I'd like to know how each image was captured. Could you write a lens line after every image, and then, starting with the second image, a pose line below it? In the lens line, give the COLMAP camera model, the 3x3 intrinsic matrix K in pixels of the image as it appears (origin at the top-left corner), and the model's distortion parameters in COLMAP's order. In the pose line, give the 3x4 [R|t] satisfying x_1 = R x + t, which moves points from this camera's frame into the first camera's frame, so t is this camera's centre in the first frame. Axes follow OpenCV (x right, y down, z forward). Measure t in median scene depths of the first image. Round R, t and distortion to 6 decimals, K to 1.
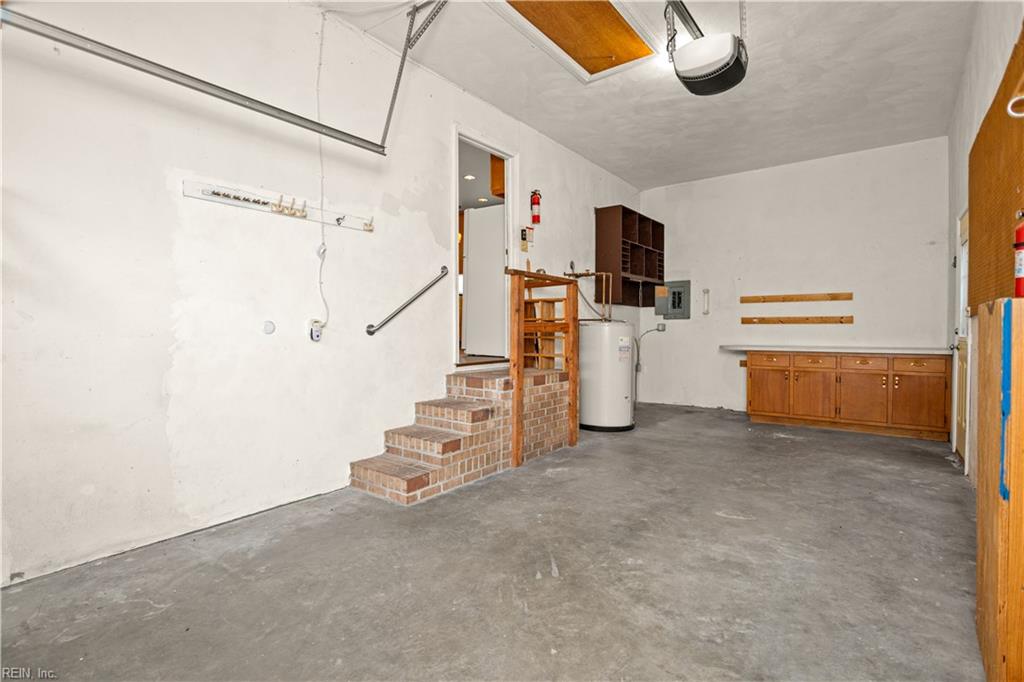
lens RADIAL K [[476.9, 0, 506.1], [0, 476.9, 337.6], [0, 0, 1]] dist [0.002404, -0.000007]
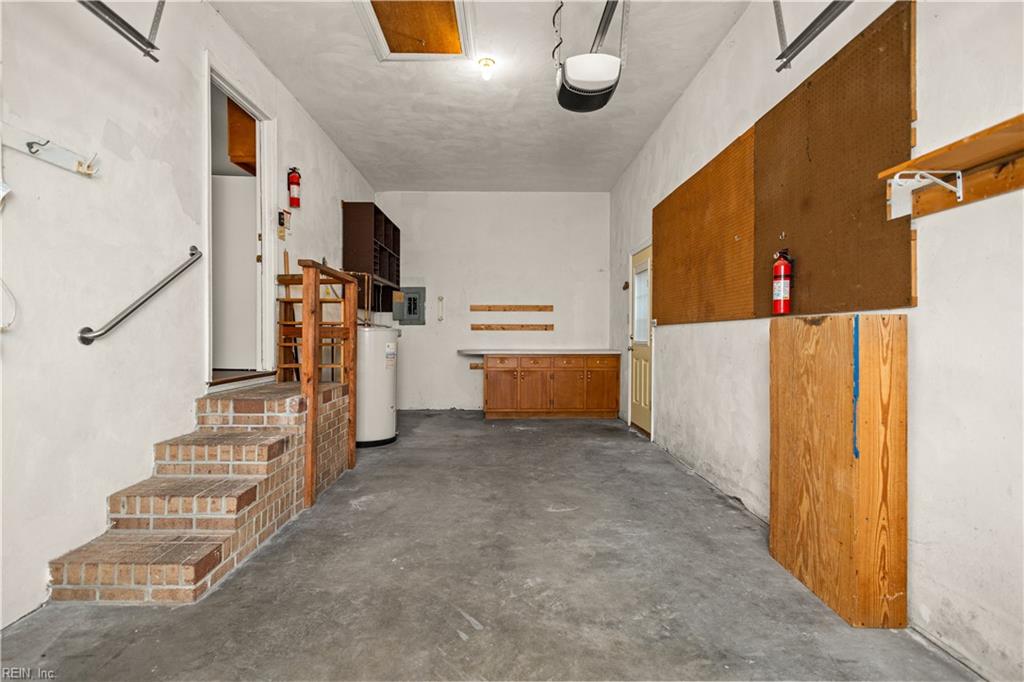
lens RADIAL K [[476.9, 0, 506.1], [0, 476.9, 337.6], [0, 0, 1]] dist [0.002404, -0.000007]
pose [[0.796888, -0.002751, 0.604120, -0.208447], [0.009615, 0.999921, -0.008130, -0.003378], [-0.604050, 0.012287, 0.796852, 0.167720]]
